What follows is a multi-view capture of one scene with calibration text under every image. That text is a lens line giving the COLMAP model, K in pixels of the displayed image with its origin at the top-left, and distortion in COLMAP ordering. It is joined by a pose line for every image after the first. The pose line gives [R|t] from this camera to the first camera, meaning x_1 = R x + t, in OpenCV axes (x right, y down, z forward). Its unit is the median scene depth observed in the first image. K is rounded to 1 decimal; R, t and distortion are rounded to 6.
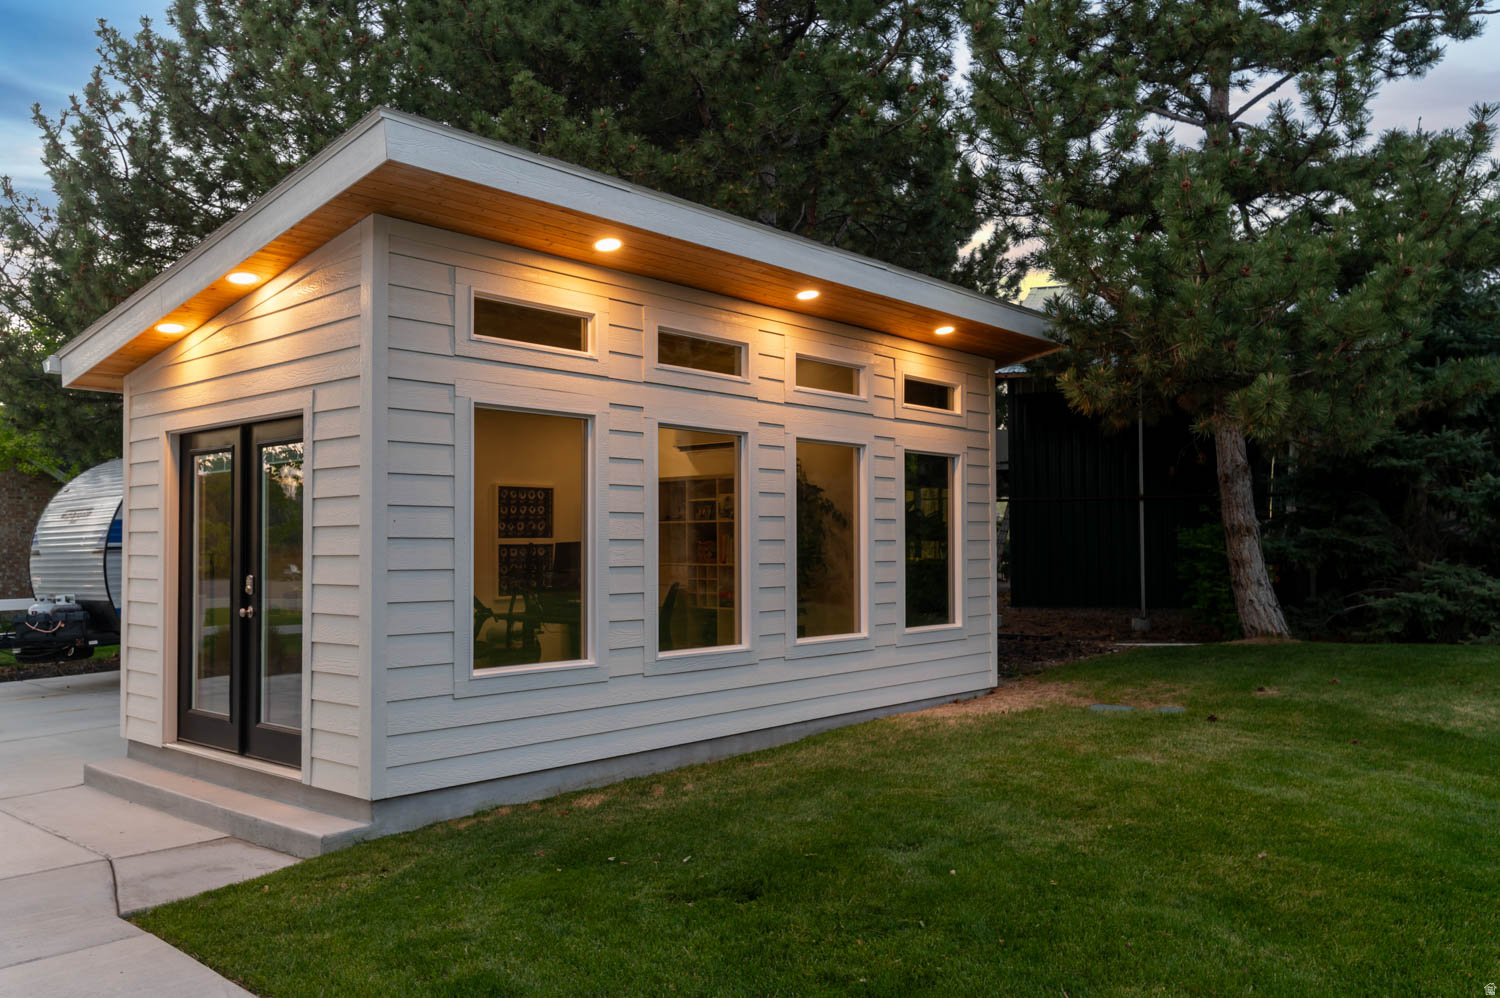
lens RADIAL K [[1197.0, 0, 747.8], [0, 1197.0, 501.4], [0, 0, 1]] dist [0.010488, -0.004868]
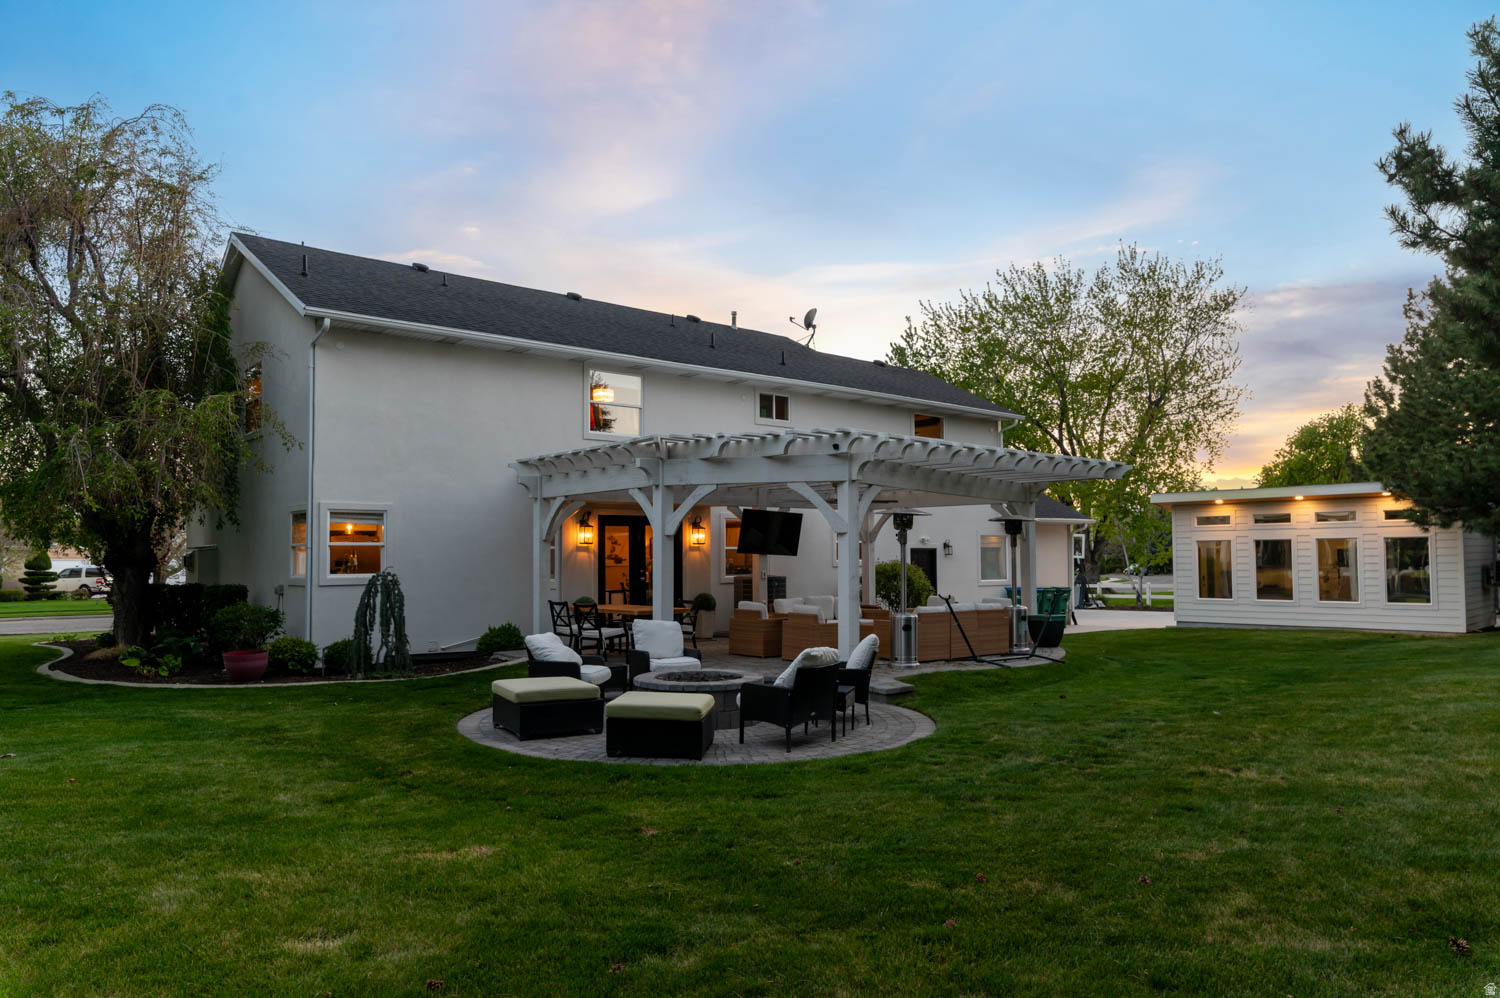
lens RADIAL K [[1002.3, 0, 755.0], [0, 1002.3, 498.0], [0, 0, 1]] dist [-0.000105, -0.004084]
pose [[-0.126378, -0.050139, -0.990714, 2.916006], [0.047128, 0.997291, -0.056484, -0.080396], [0.990862, -0.053829, -0.123672, -0.168114]]
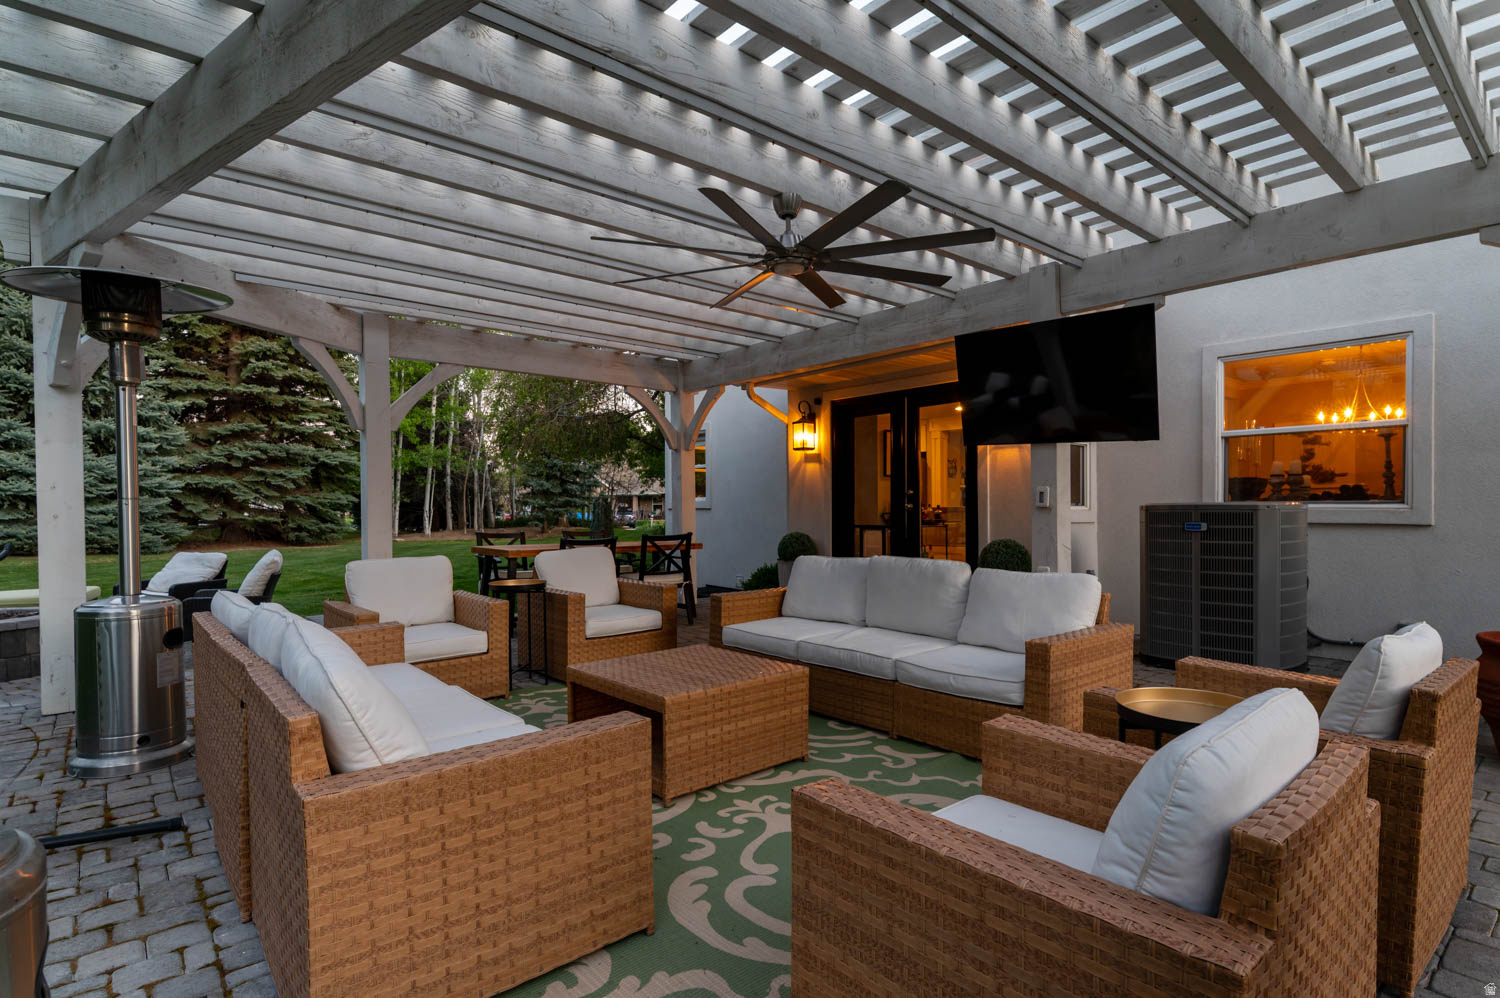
lens RADIAL K [[772.5, 0, 752.4], [0, 772.5, 505.4], [0, 0, 1]] dist [-0.003060, 0.000793]
pose [[-0.991197, 0.007377, 0.132192, 0.857865], [0.001122, 0.998879, -0.047326, 0.001022], [-0.132393, -0.046761, -0.990094, 0.232004]]
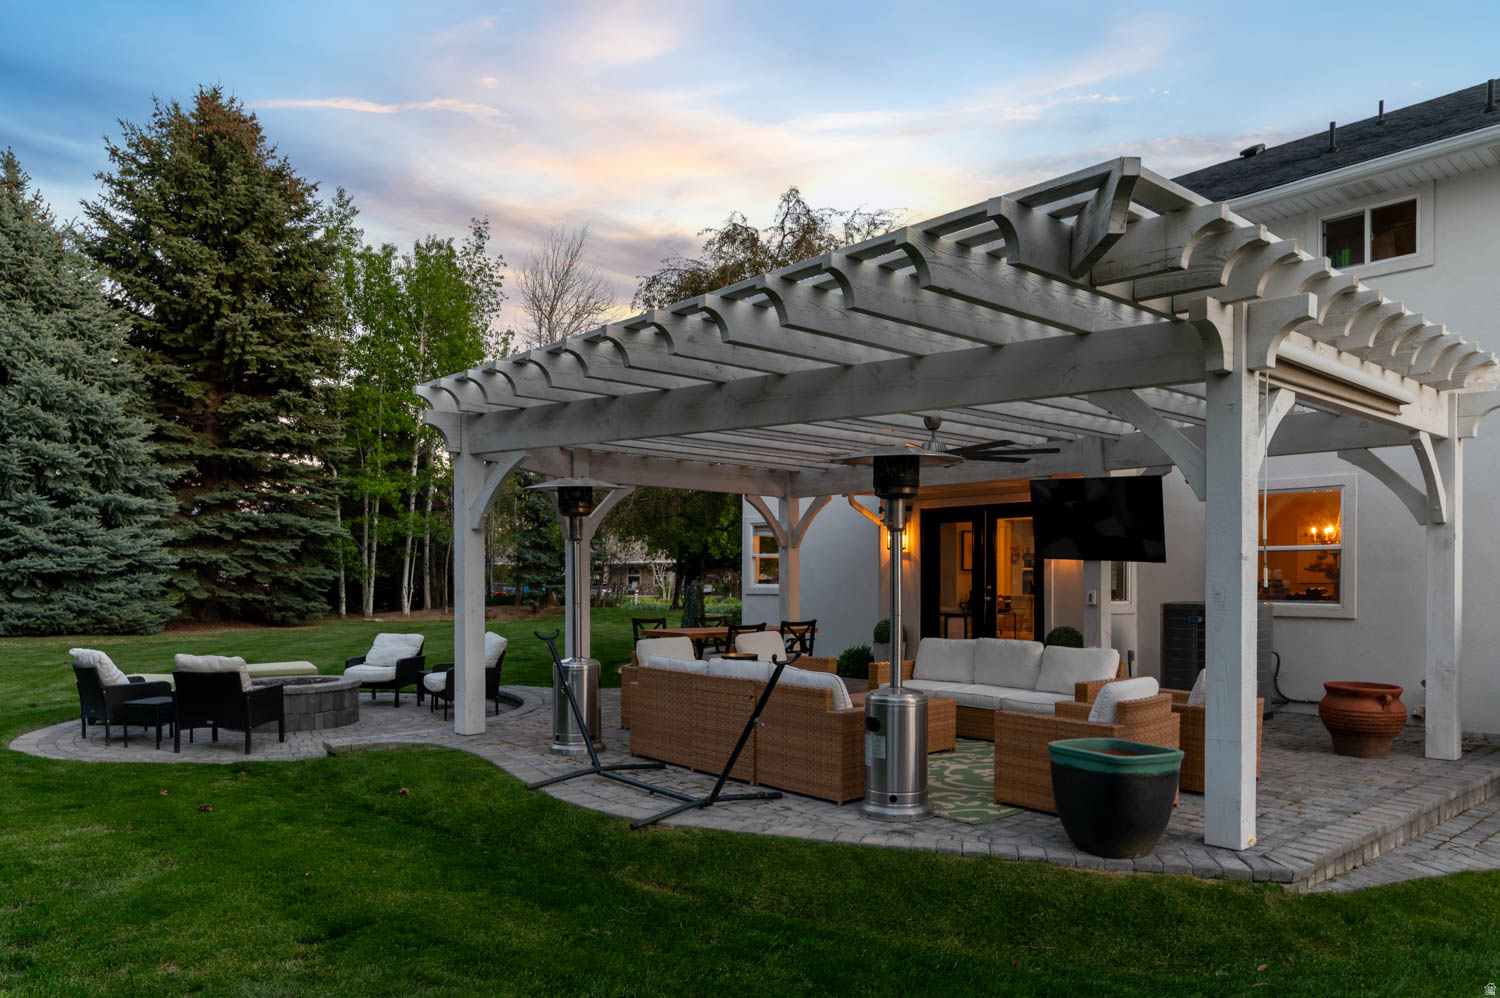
lens RADIAL K [[1002.3, 0, 757.3], [0, 1002.3, 563.1], [0, 0, 1]] dist [-0.000105, -0.004084]
pose [[-0.993264, 0.003648, 0.115813, 0.958384], [-0.003314, 0.998201, -0.059863, -0.004003], [-0.115824, -0.059843, -0.991465, 0.788328]]
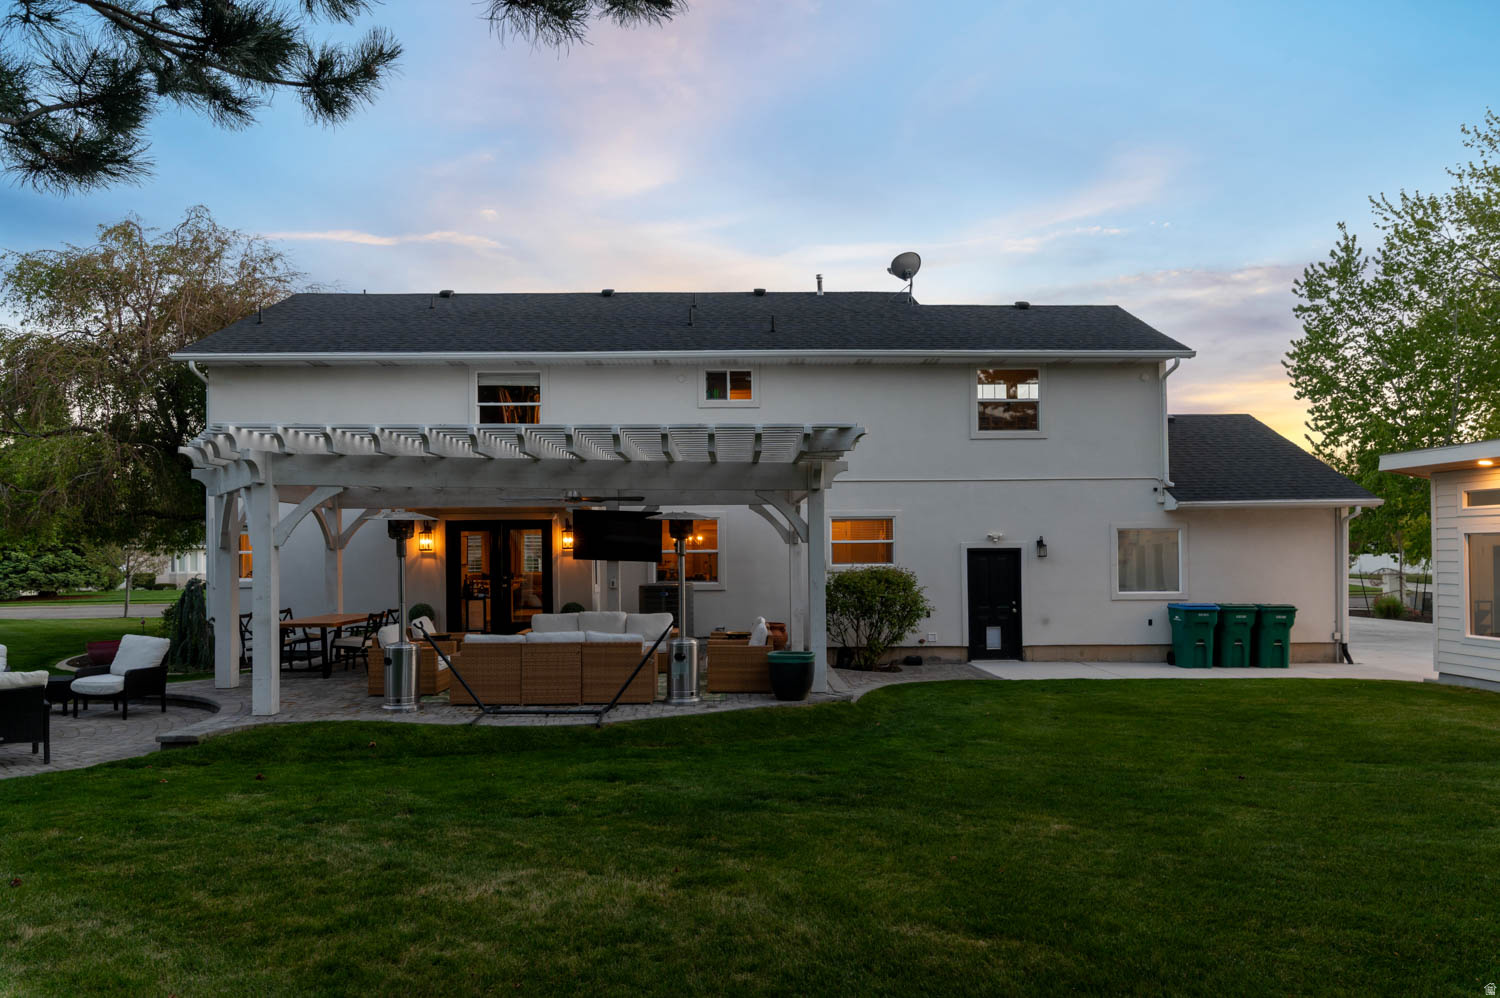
lens RADIAL K [[950.6, 0, 730.1], [0, 950.6, 552.3], [0, 0, 1]] dist [-0.001955, -0.002907]
pose [[-0.736409, 0.011766, -0.676435, 1.777518], [0.040611, 0.998815, -0.026838, -0.037184], [0.675317, -0.047234, -0.736013, 1.075852]]
